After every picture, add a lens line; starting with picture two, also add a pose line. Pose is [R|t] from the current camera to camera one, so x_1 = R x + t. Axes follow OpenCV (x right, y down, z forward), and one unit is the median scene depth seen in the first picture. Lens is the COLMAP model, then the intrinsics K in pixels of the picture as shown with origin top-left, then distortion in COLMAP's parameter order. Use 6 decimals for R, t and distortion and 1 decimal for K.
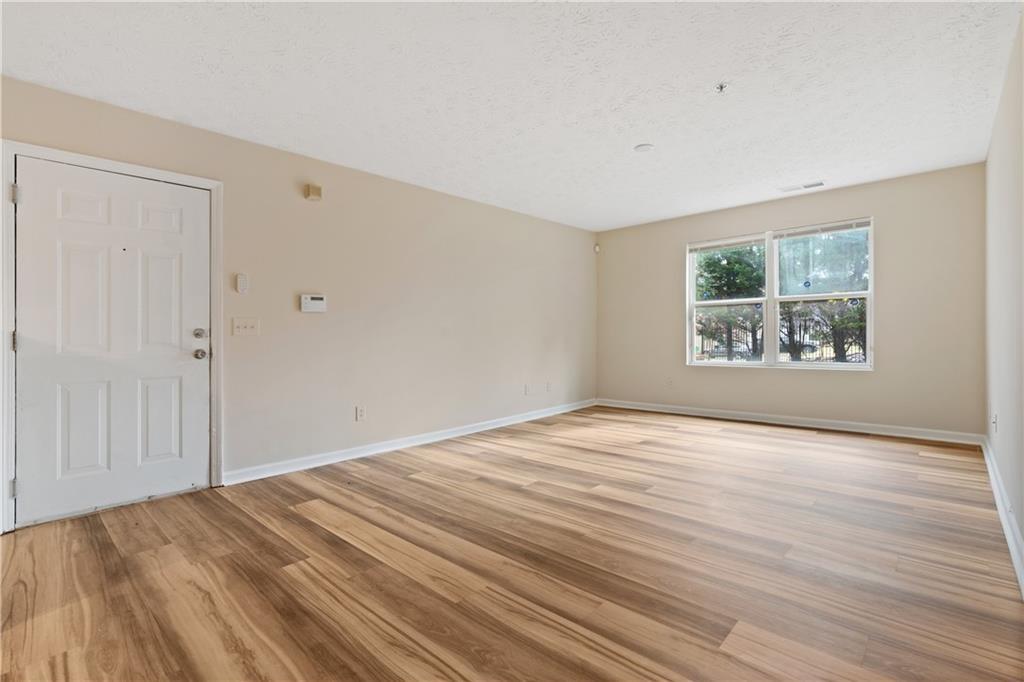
lens RADIAL K [[480.9, 0, 515.0], [0, 480.9, 326.2], [0, 0, 1]] dist [-0.007512, -0.004435]
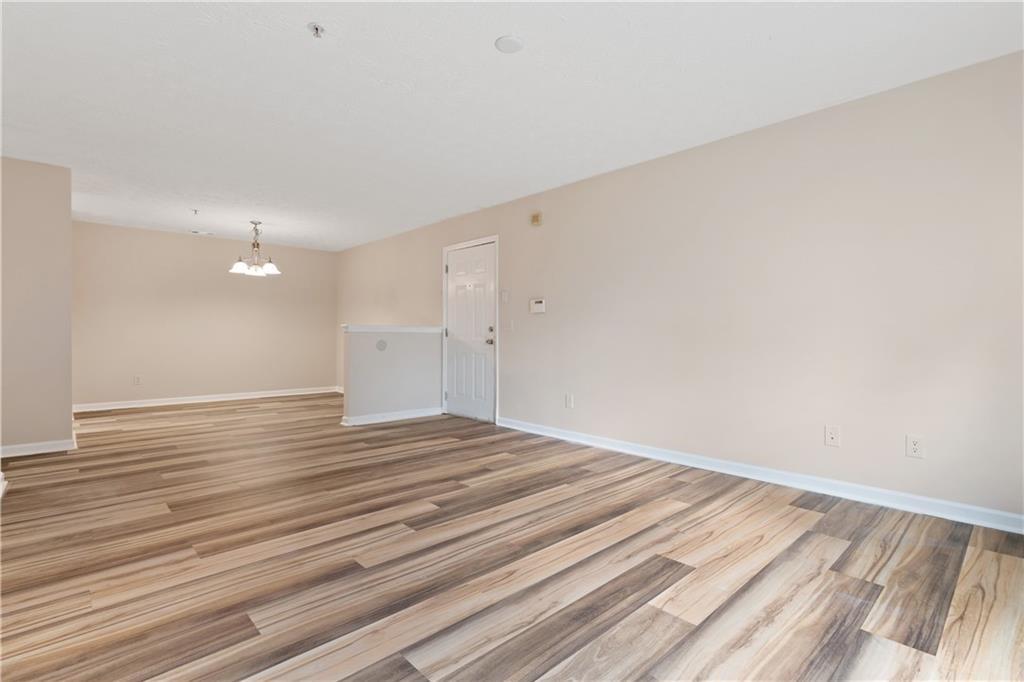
lens RADIAL K [[480.9, 0, 489.9], [0, 480.9, 323.2], [0, 0, 1]] dist [-0.007512, -0.004435]
pose [[-0.097452, -0.017102, -0.995093, 0.988363], [-0.000287, 0.999853, -0.017155, 0.022679], [0.995240, -0.001386, -0.097443, 1.146571]]
